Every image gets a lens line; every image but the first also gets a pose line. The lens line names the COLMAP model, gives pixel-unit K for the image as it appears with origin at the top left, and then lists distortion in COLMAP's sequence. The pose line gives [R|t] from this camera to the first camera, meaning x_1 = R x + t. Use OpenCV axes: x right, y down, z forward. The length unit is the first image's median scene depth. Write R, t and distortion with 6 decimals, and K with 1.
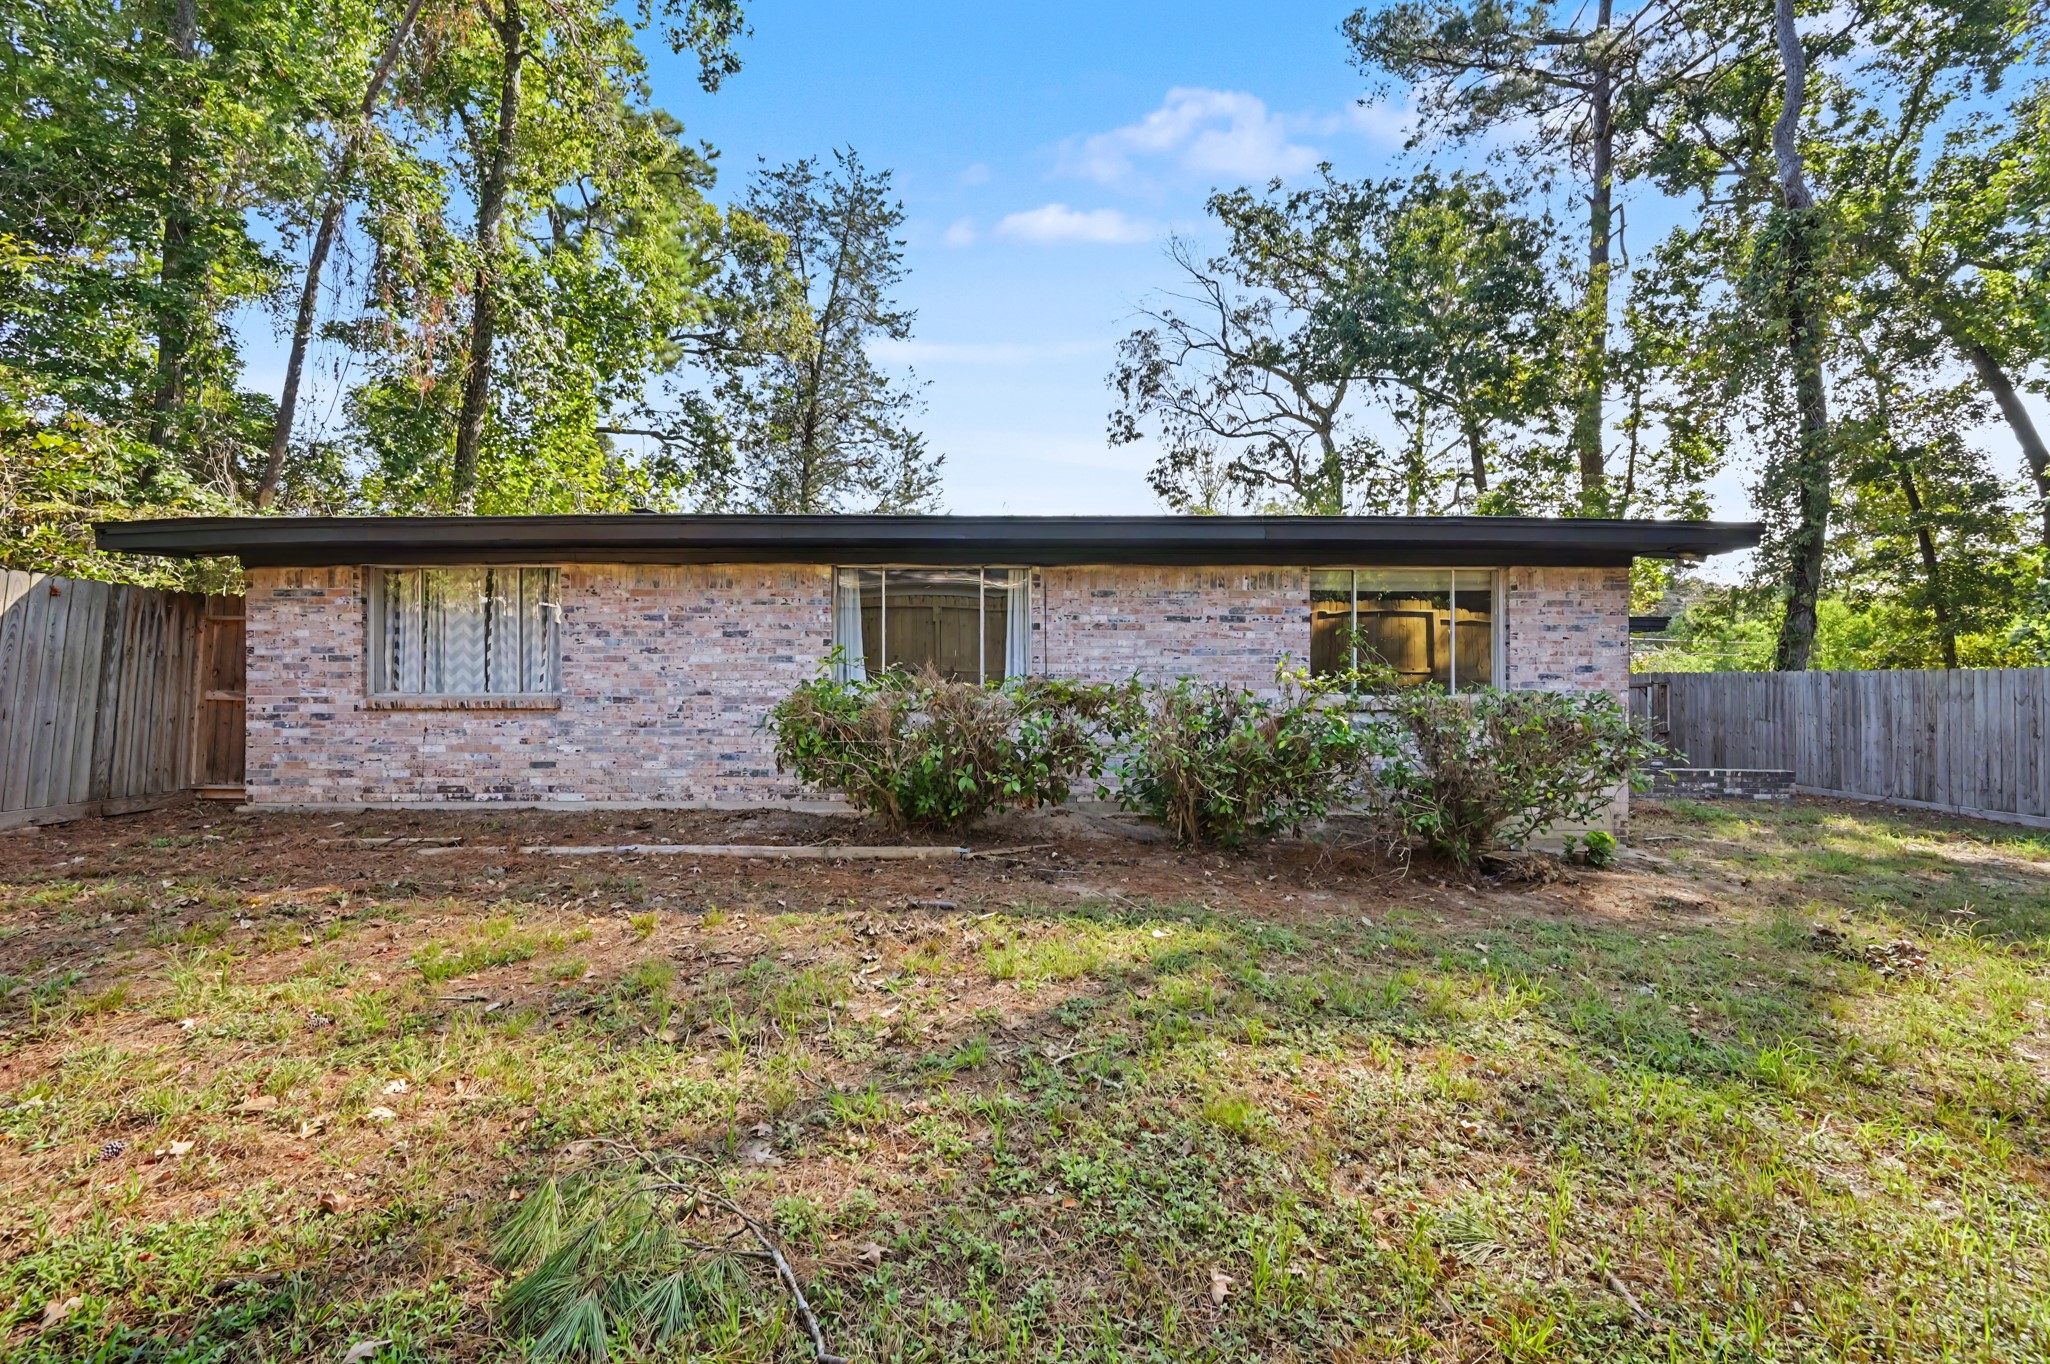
lens RADIAL K [[807.8, 0, 1028.8], [0, 807.8, 680.2], [0, 0, 1]] dist [0.003274, 0.000011]
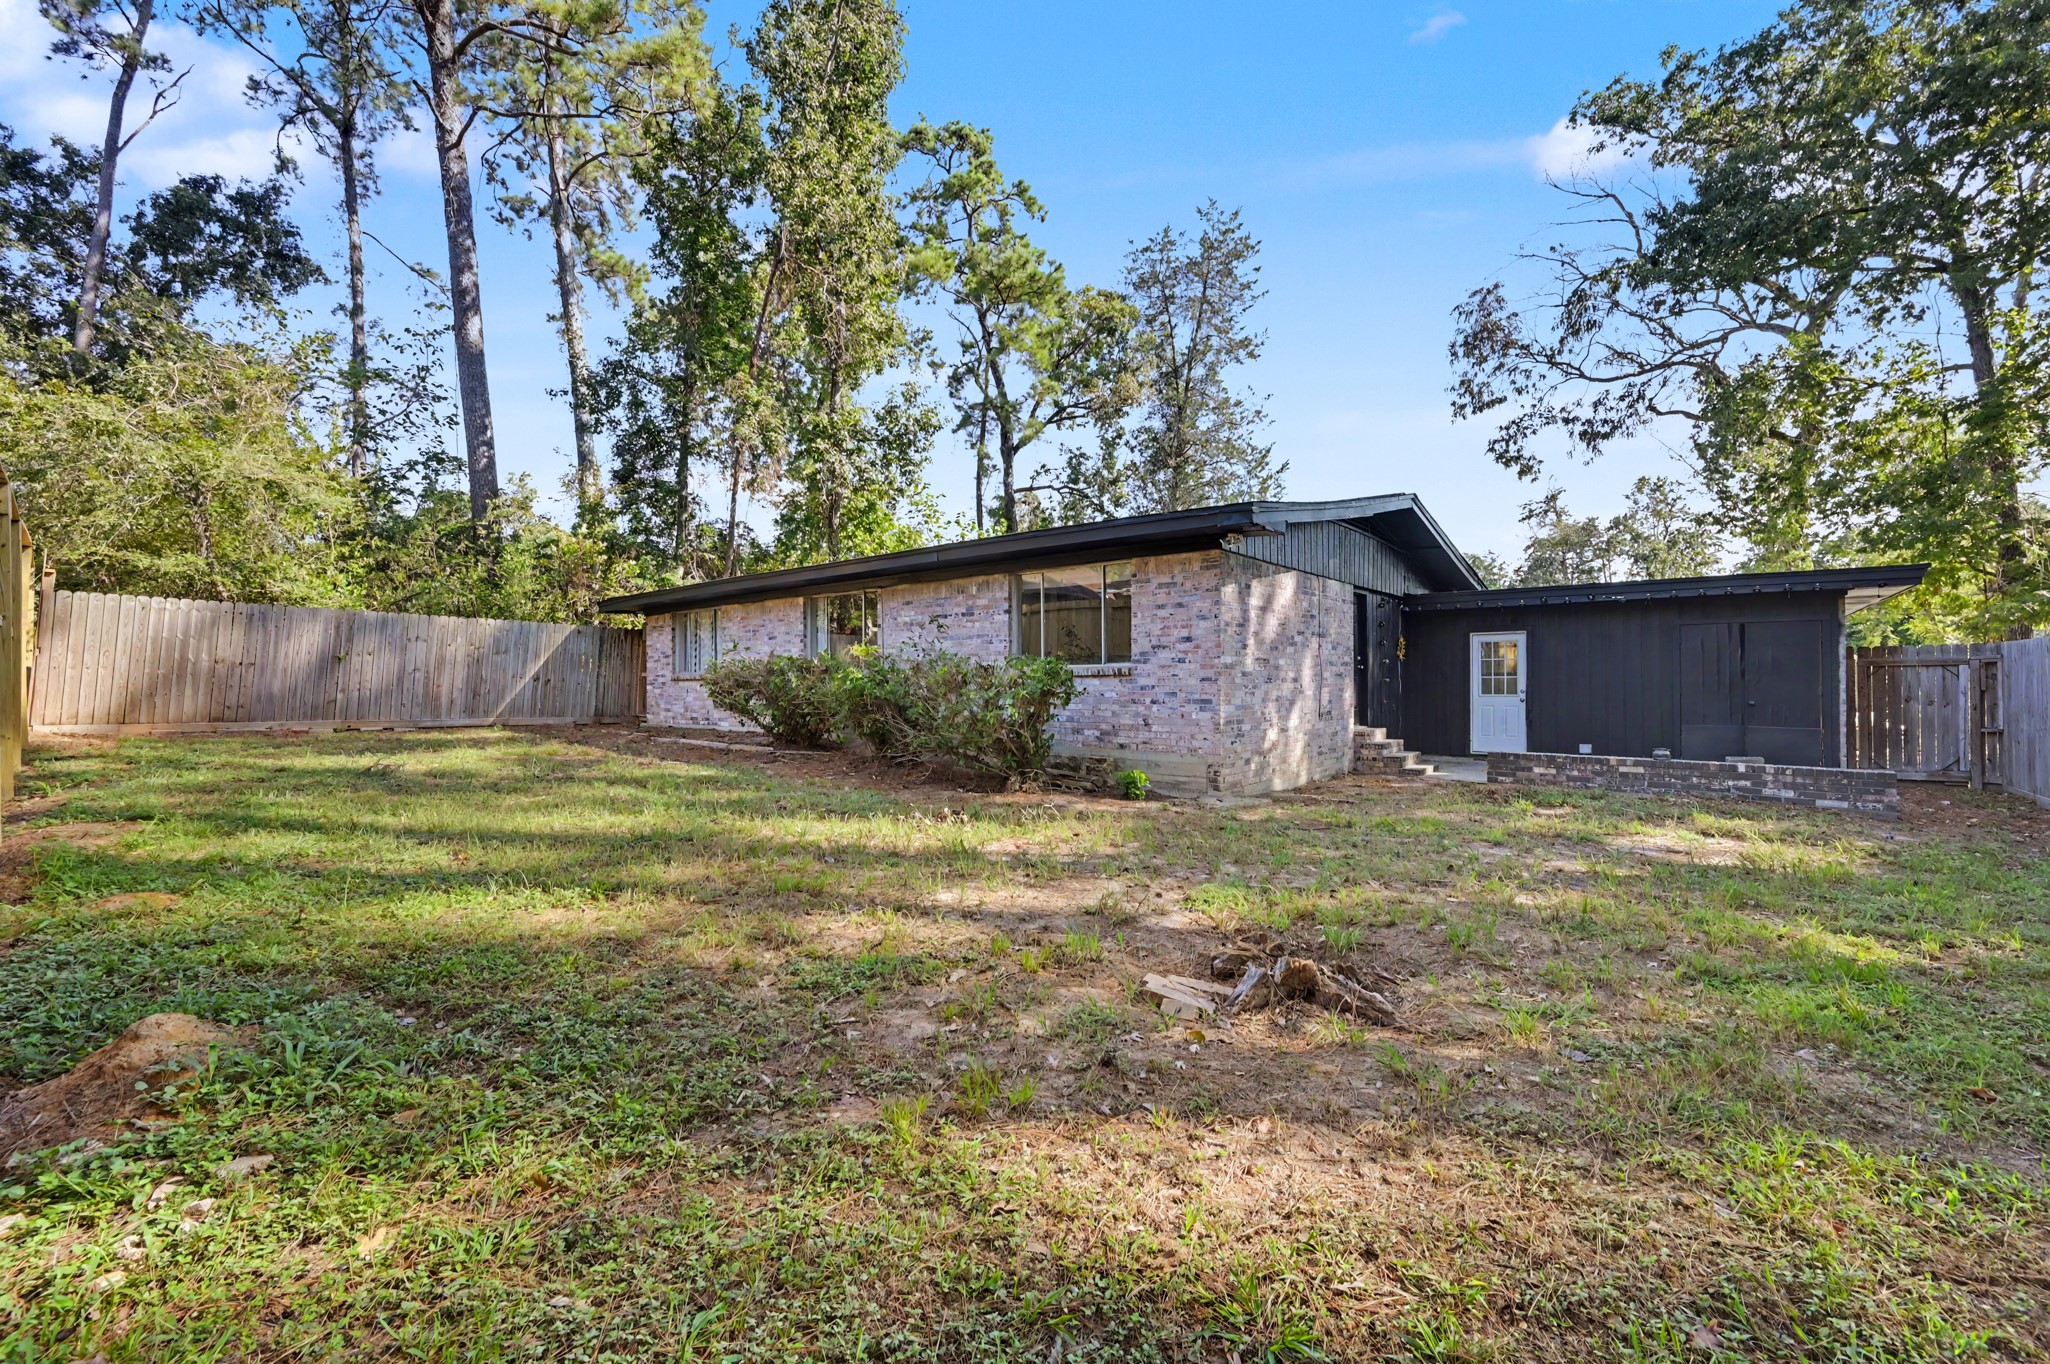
lens RADIAL K [[807.8, 0, 1028.8], [0, 807.8, 680.2], [0, 0, 1]] dist [0.003274, 0.000011]
pose [[0.773361, -0.006373, -0.633934, 0.807889], [0.000344, 0.999954, -0.009634, 0.037194], [0.633966, 0.007232, 0.773327, -0.043747]]
